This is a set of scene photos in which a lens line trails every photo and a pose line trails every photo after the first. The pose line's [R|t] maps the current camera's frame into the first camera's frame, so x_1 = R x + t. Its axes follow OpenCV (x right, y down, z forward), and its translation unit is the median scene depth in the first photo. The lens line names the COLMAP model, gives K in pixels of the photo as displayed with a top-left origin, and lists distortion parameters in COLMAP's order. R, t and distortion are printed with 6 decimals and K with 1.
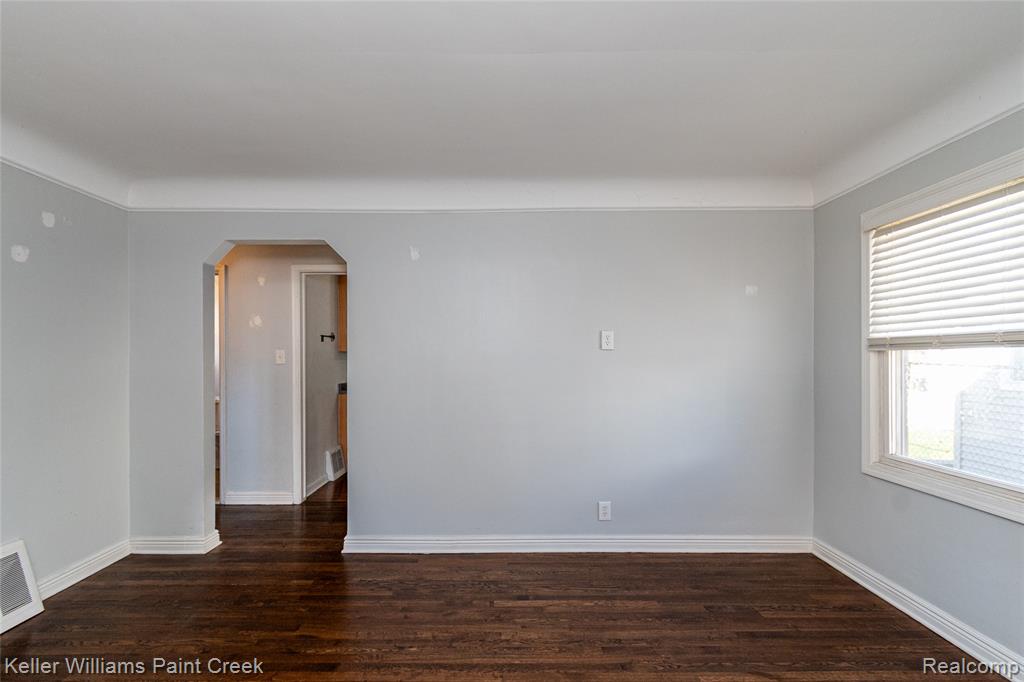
lens RADIAL K [[476.1, 0, 506.5], [0, 476.1, 357.5], [0, 0, 1]] dist [0.000102, 0.000063]
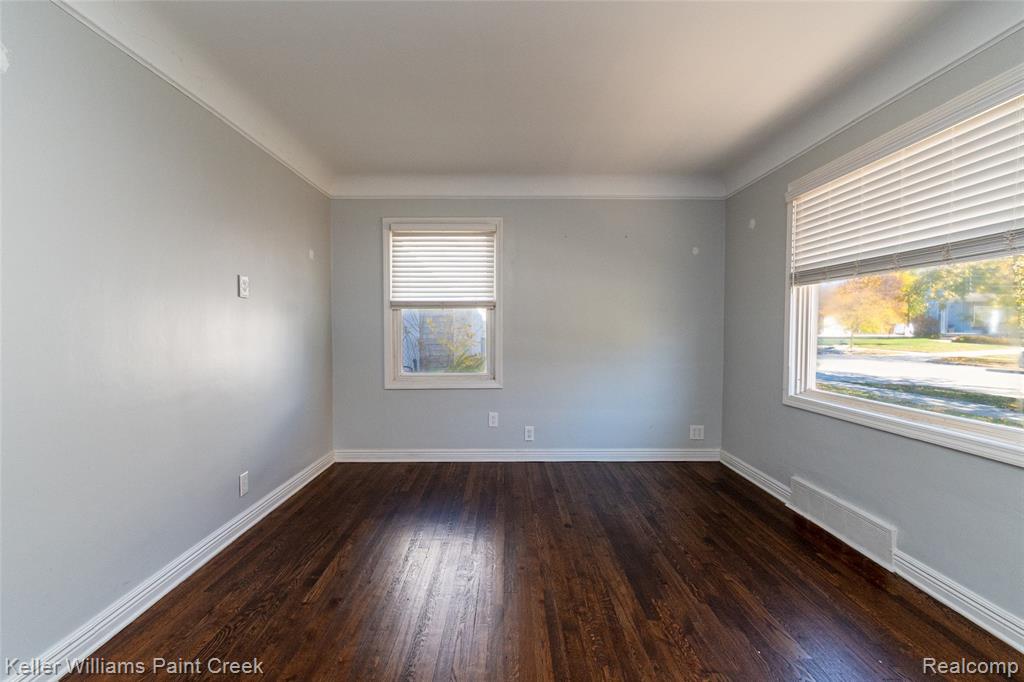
lens RADIAL K [[468.9, 0, 515.2], [0, 468.9, 334.0], [0, 0, 1]] dist [0.001241, -0.000110]
pose [[-0.009020, -0.017005, 0.999815, -0.768743], [-0.001934, 0.999854, 0.016988, 0.041035], [-0.999957, -0.001780, -0.009052, 0.609714]]
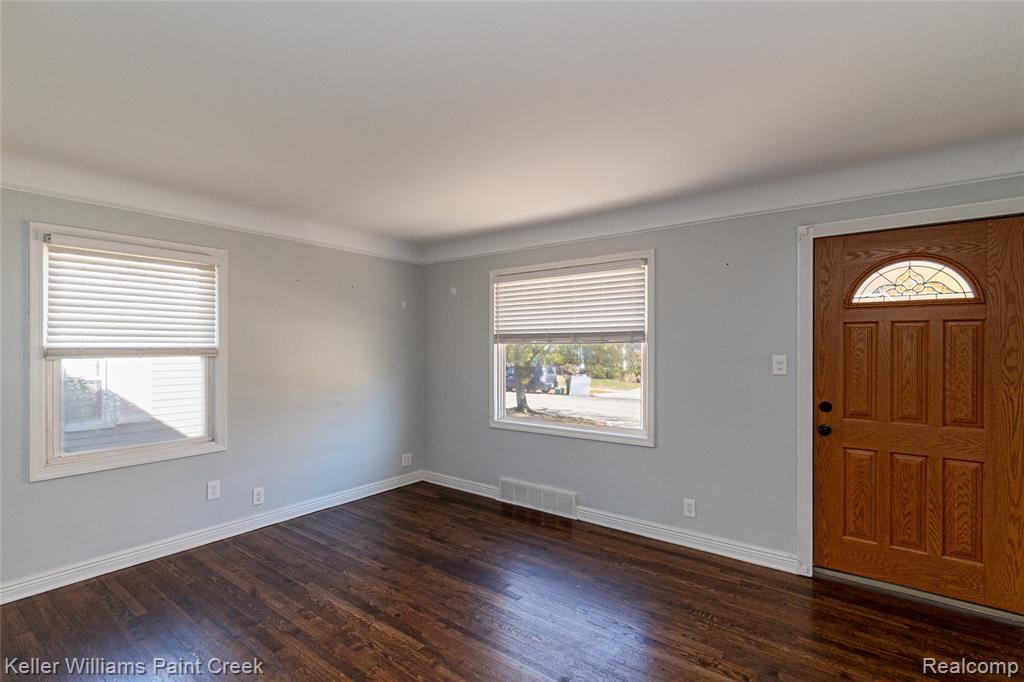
lens RADIAL K [[465.5, 0, 513.0], [0, 465.5, 342.5], [0, 0, 1]] dist [0.000510, -0.000318]
pose [[-0.793002, 0.004252, 0.609204, -0.657238], [-0.004654, 0.999904, -0.013038, -0.042454], [-0.609201, -0.013174, -0.792907, 1.183246]]
